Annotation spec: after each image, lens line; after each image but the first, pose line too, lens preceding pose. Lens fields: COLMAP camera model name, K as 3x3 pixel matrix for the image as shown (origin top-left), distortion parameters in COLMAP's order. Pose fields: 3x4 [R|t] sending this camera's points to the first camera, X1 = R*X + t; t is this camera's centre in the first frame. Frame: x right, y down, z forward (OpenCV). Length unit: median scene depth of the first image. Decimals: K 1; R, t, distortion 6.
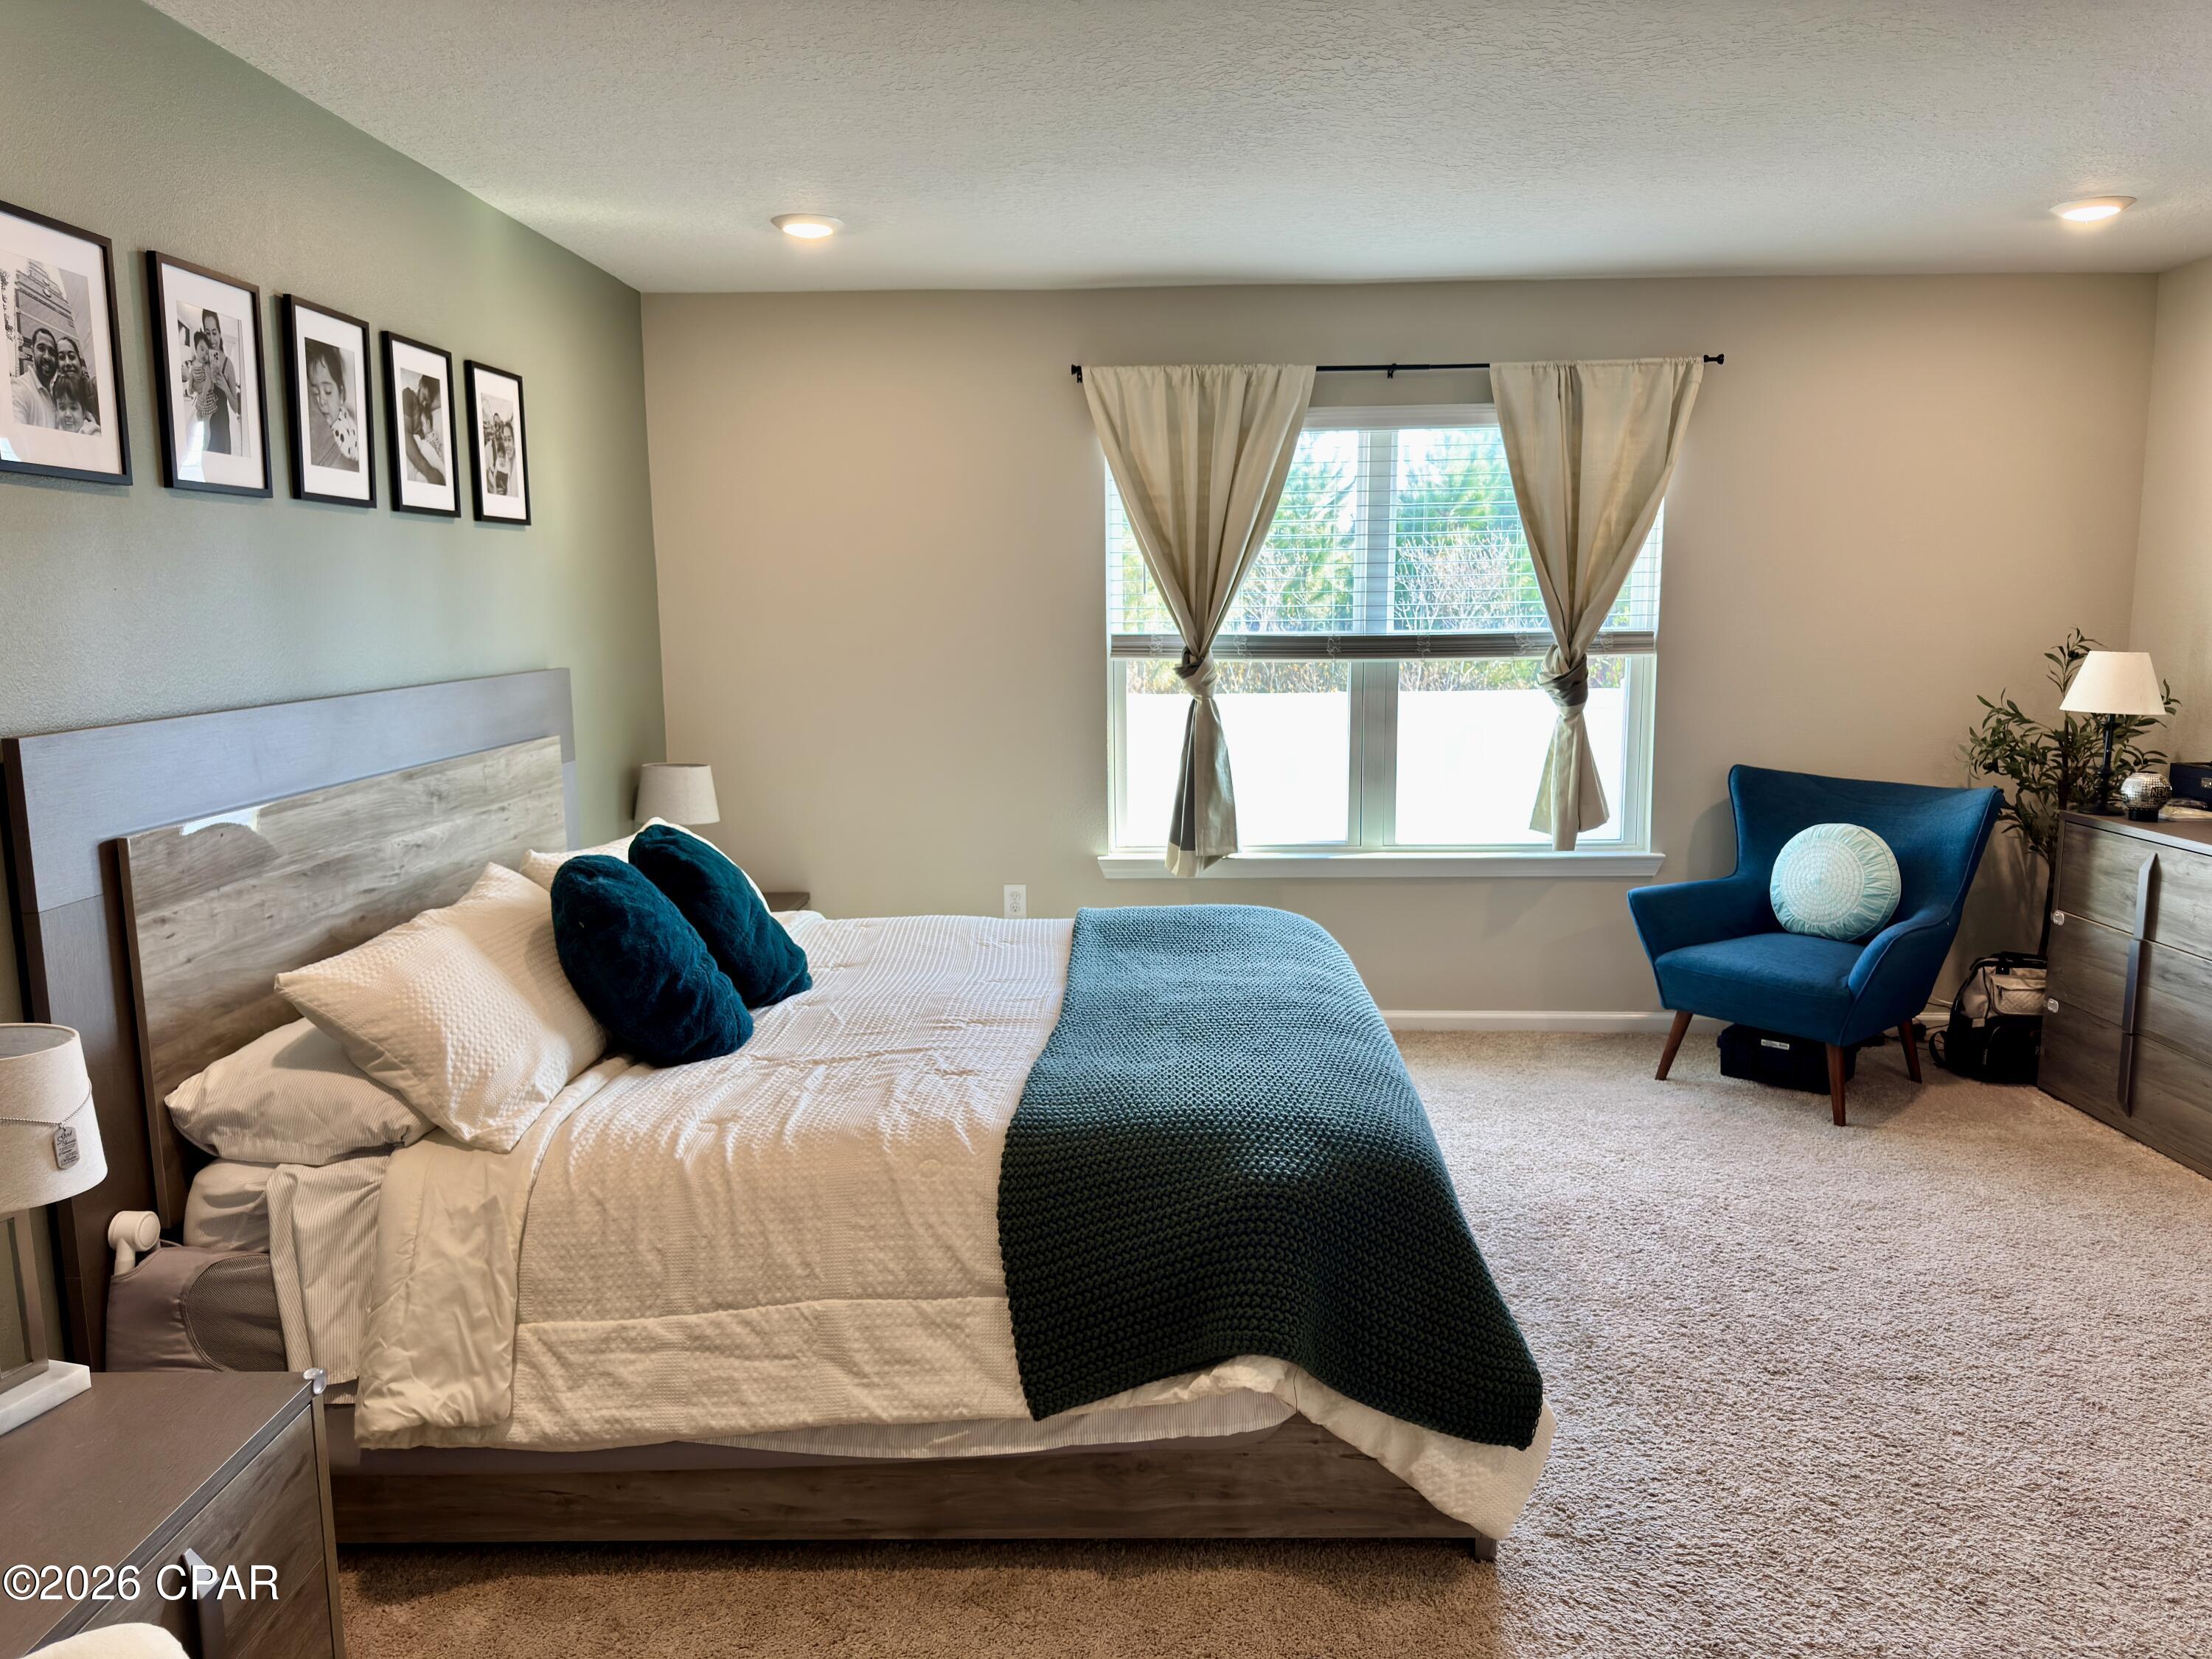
lens RADIAL K [[1614.9, 0, 1102.6], [0, 1614.9, 818.4], [0, 0, 1]] dist [0.098562, -0.012130]
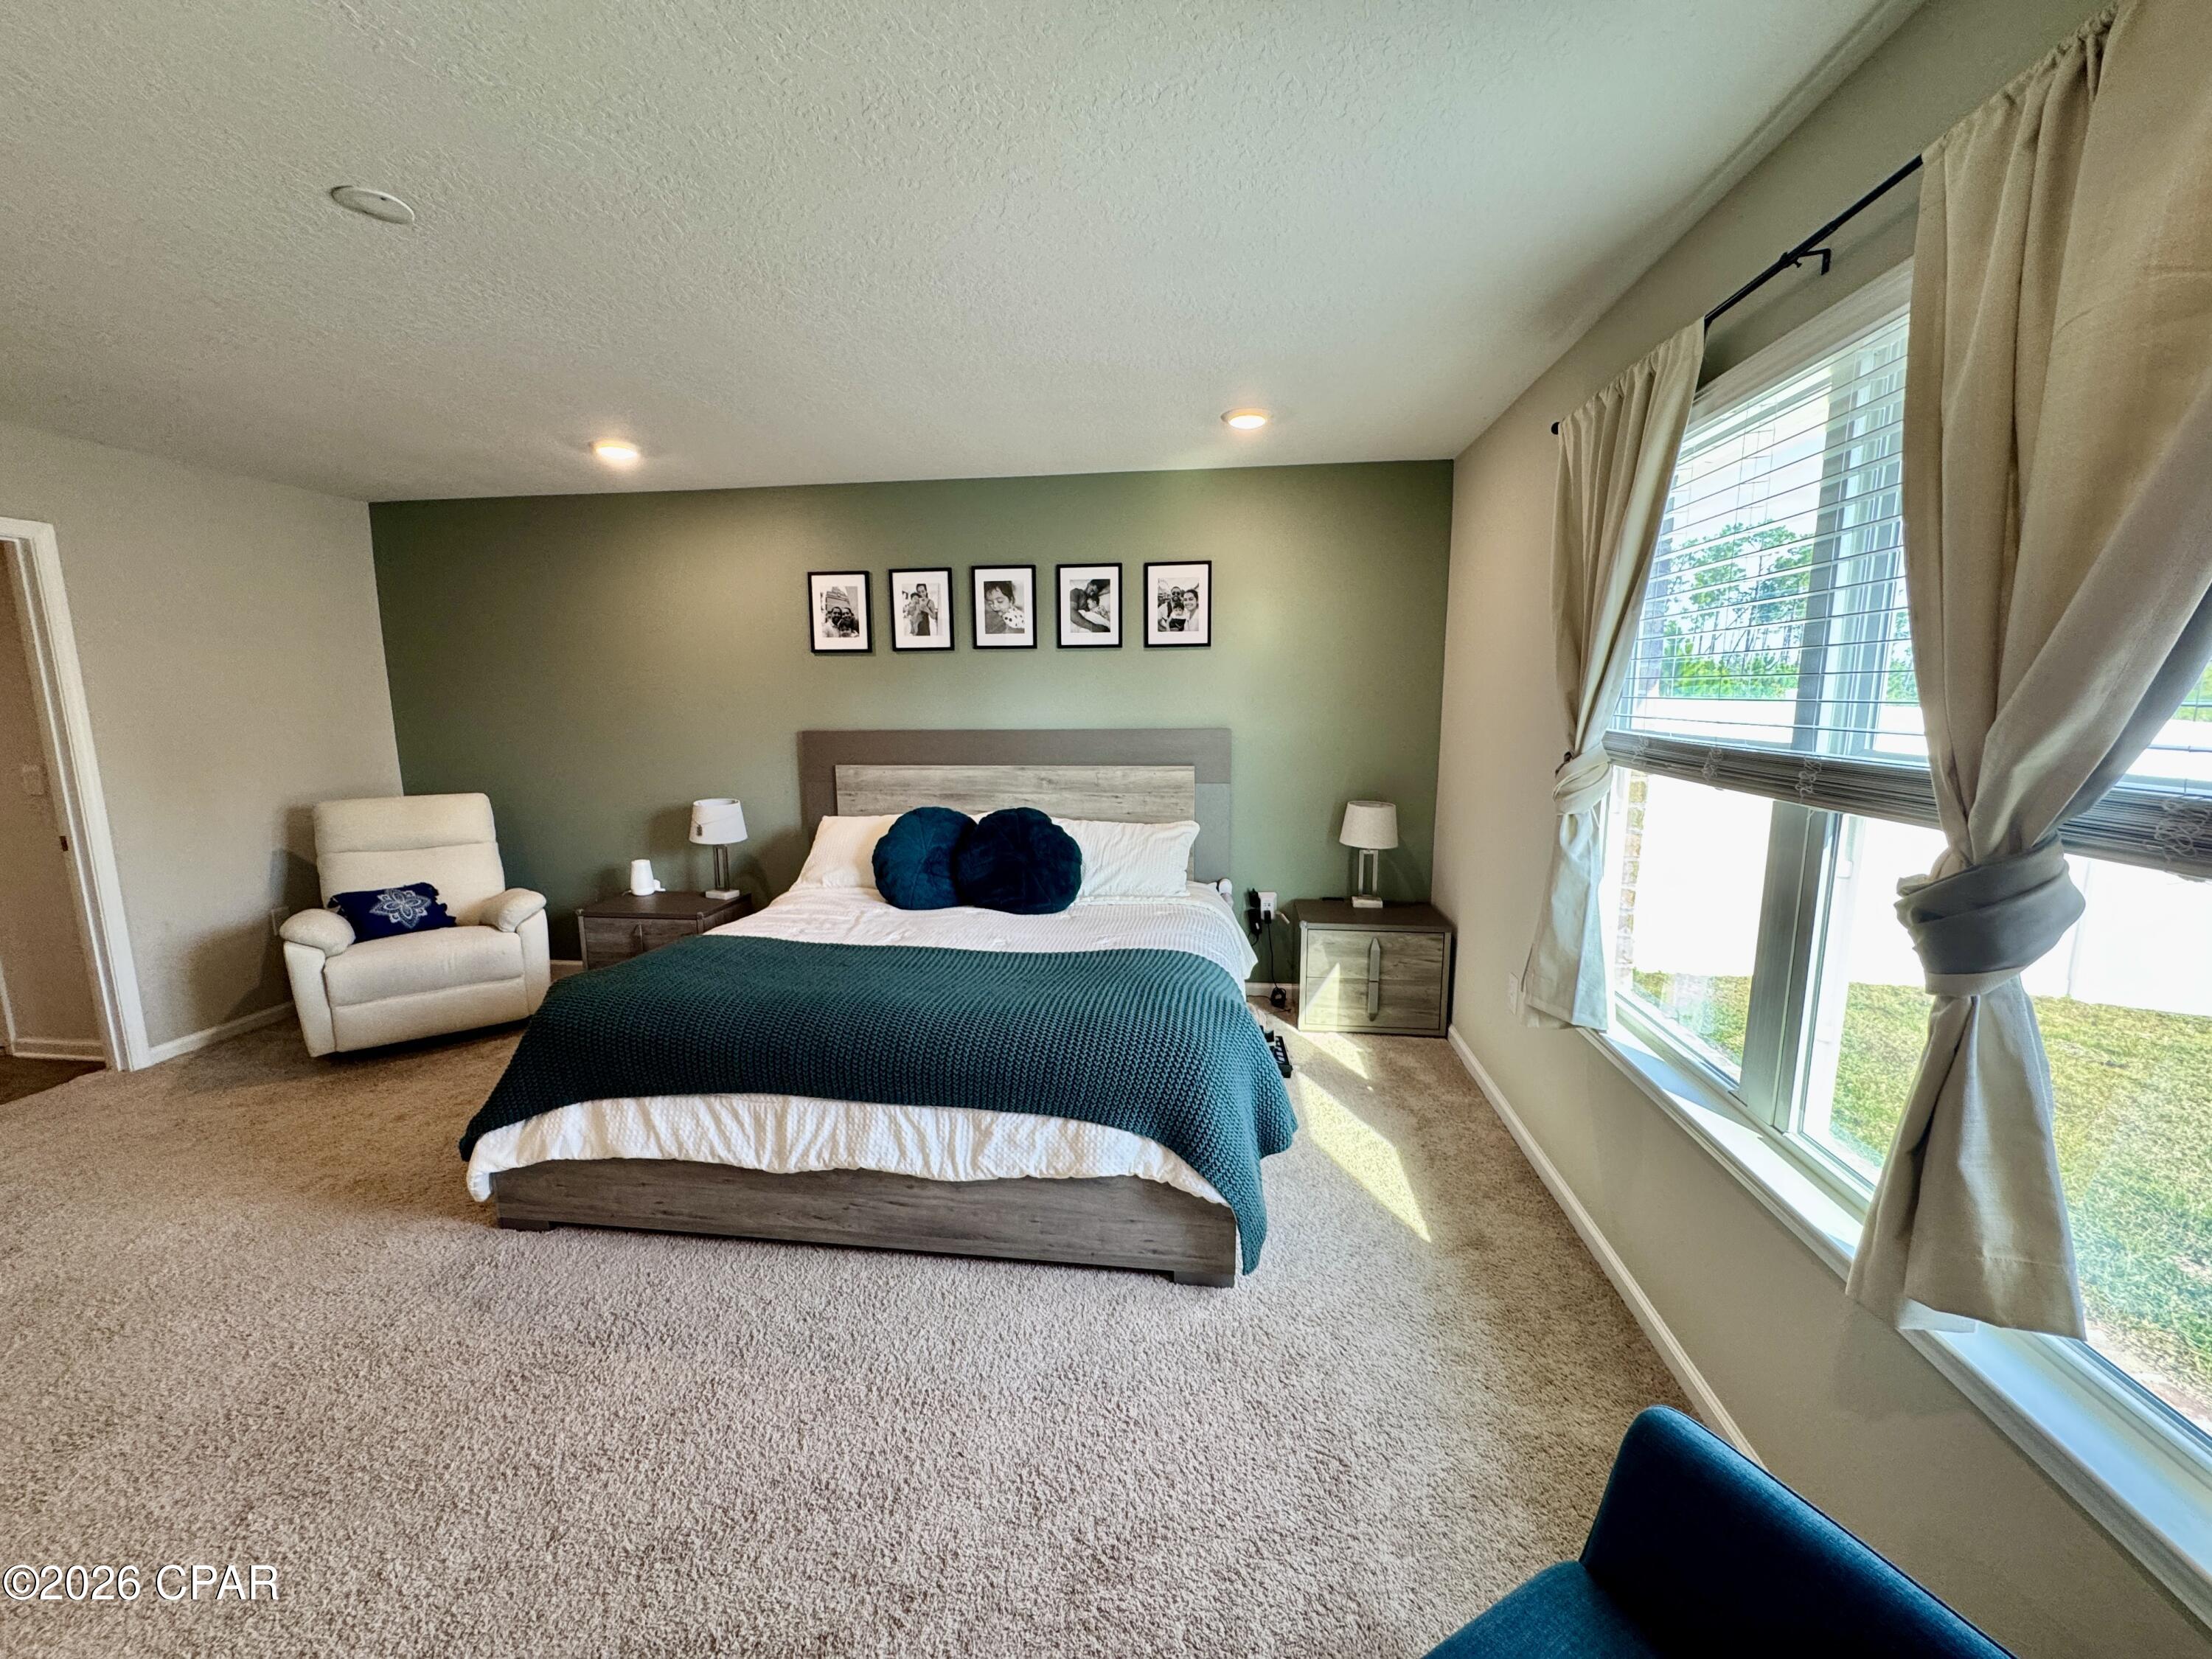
lens RADIAL K [[883.5, 0, 1092.3], [0, 883.5, 831.4], [0, 0, 1]] dist [-0.002662, -0.000245]
pose [[-0.105964, 0.162713, -0.980967, 0.518110], [-0.131510, 0.975562, 0.176022, -0.113767], [0.985635, 0.147659, -0.081977, 0.824188]]
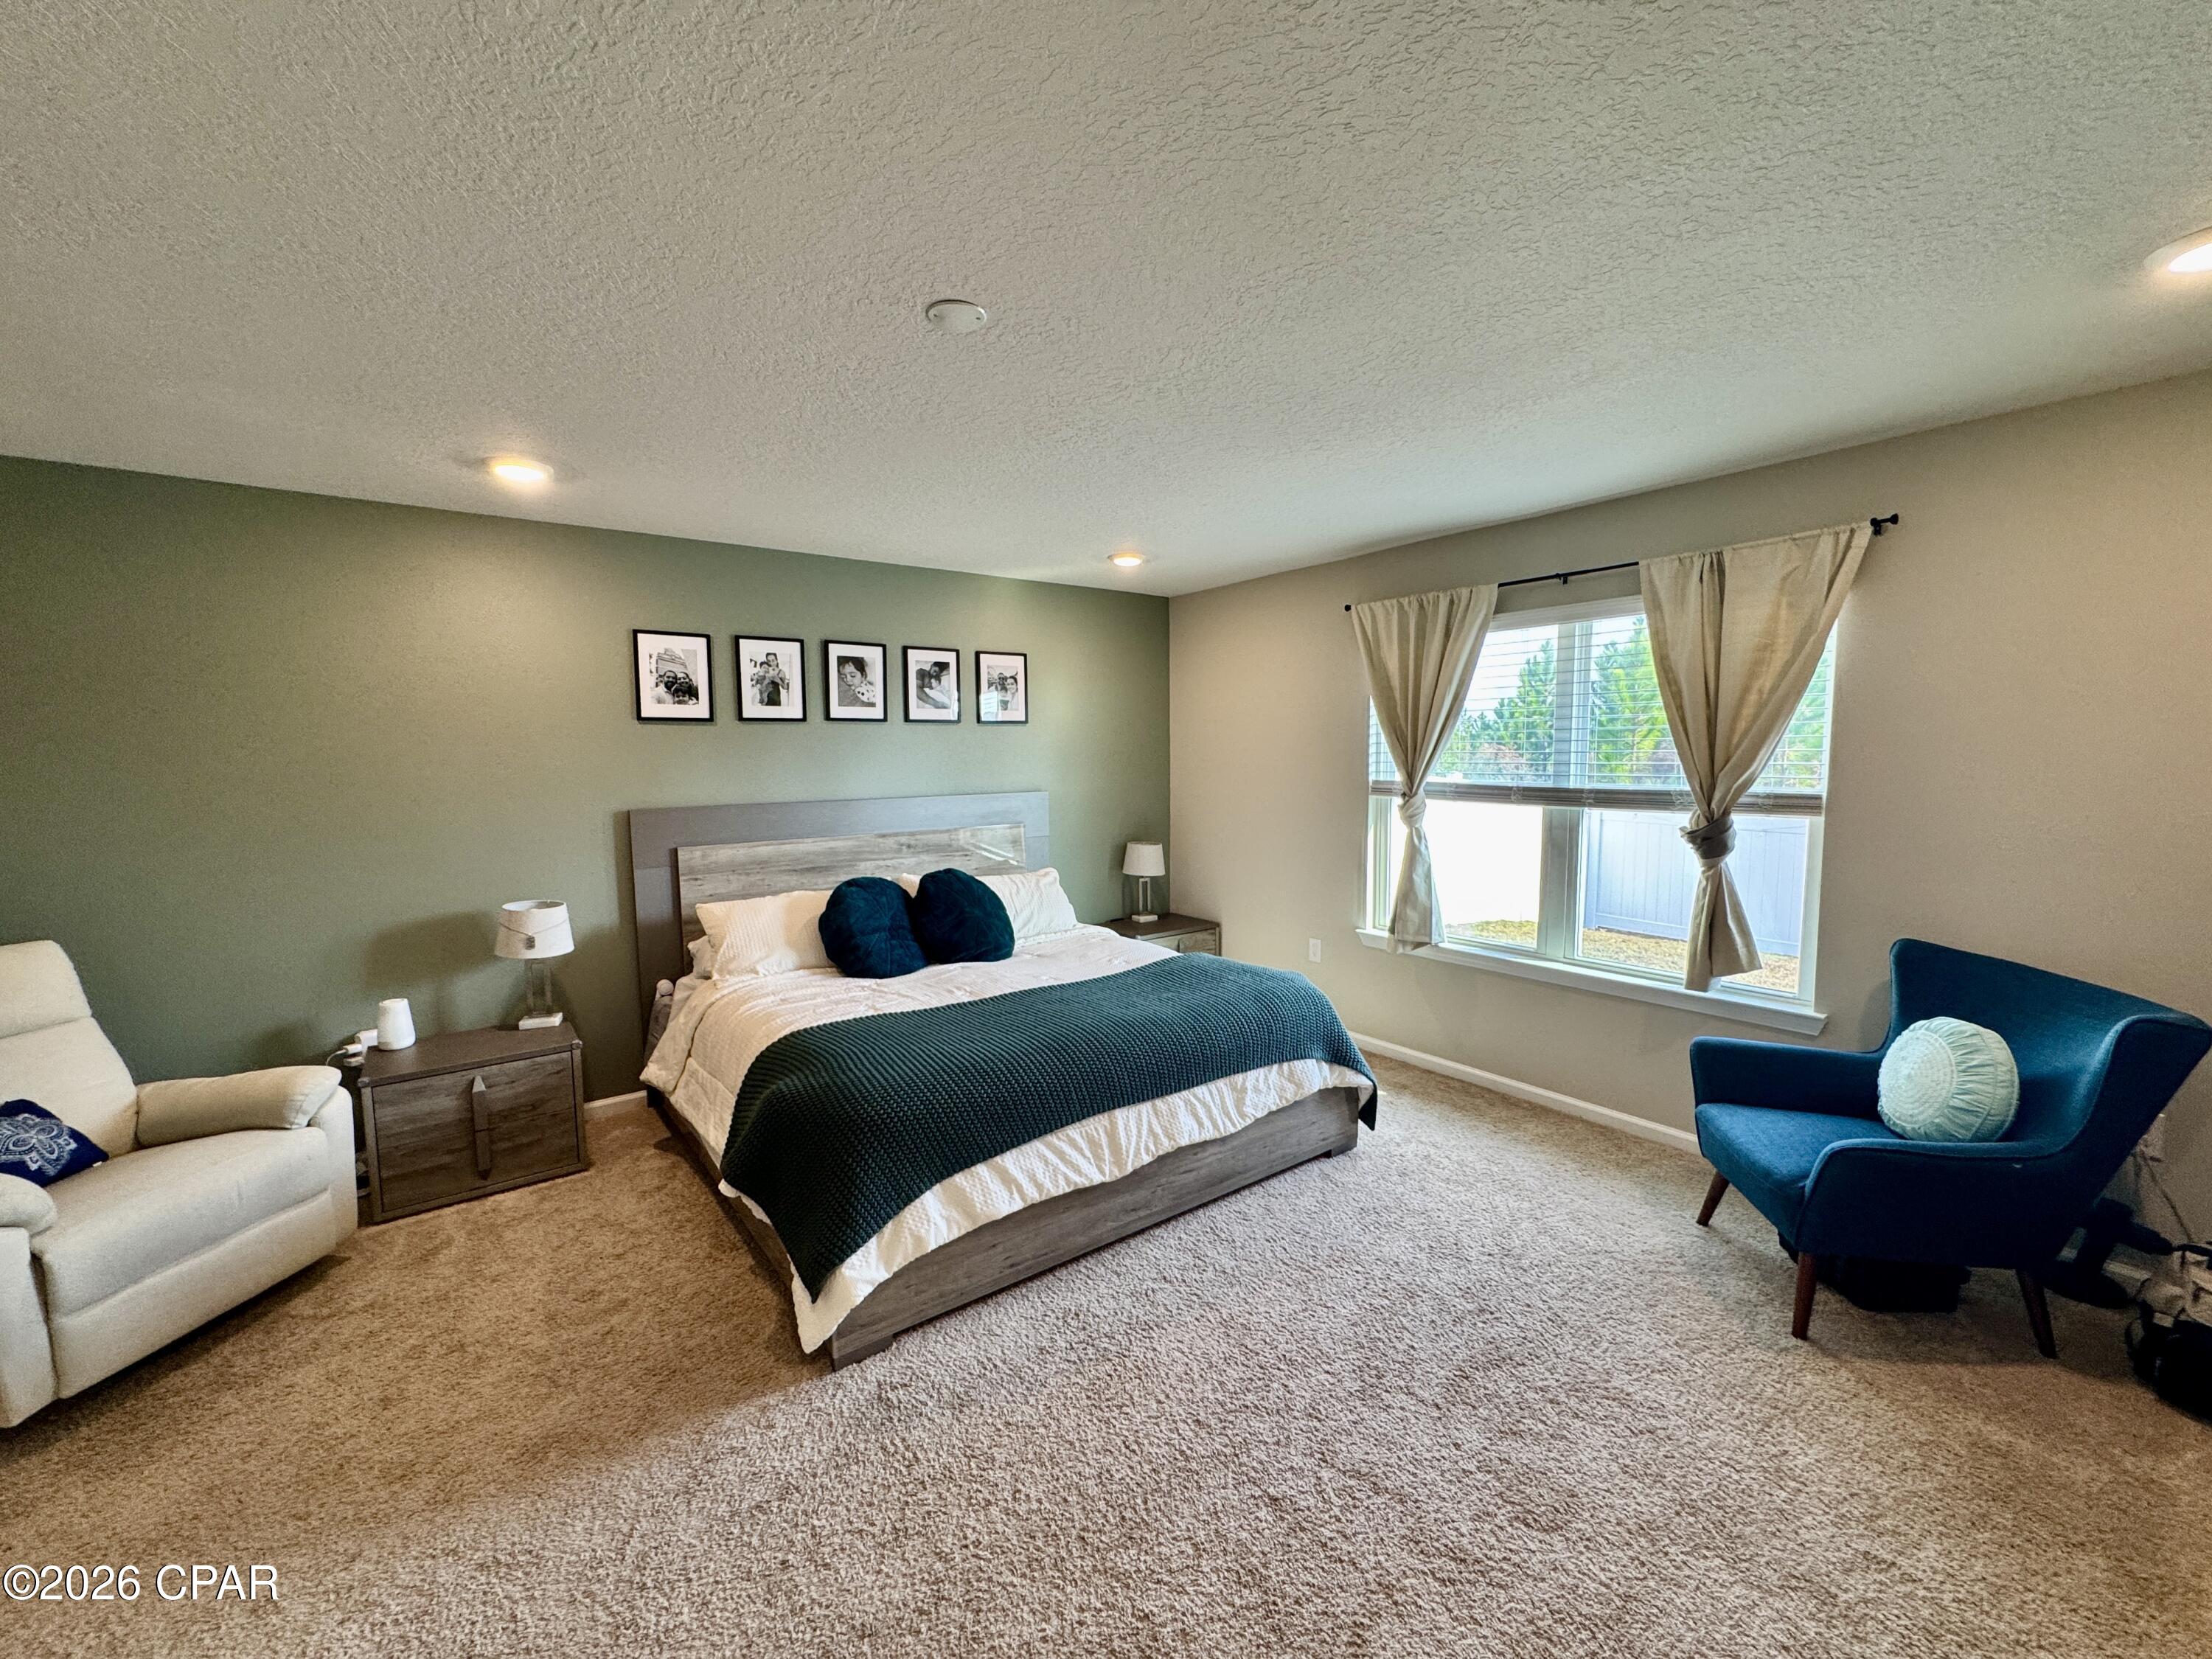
lens RADIAL K [[883.5, 0, 1095.2], [0, 883.5, 840.2], [0, 0, 1]] dist [-0.002662, -0.000245]
pose [[0.612276, 0.079655, -0.786621, 0.507020], [-0.103141, 0.994457, 0.020420, -0.052161], [0.783888, 0.068630, 0.617098, 0.319366]]
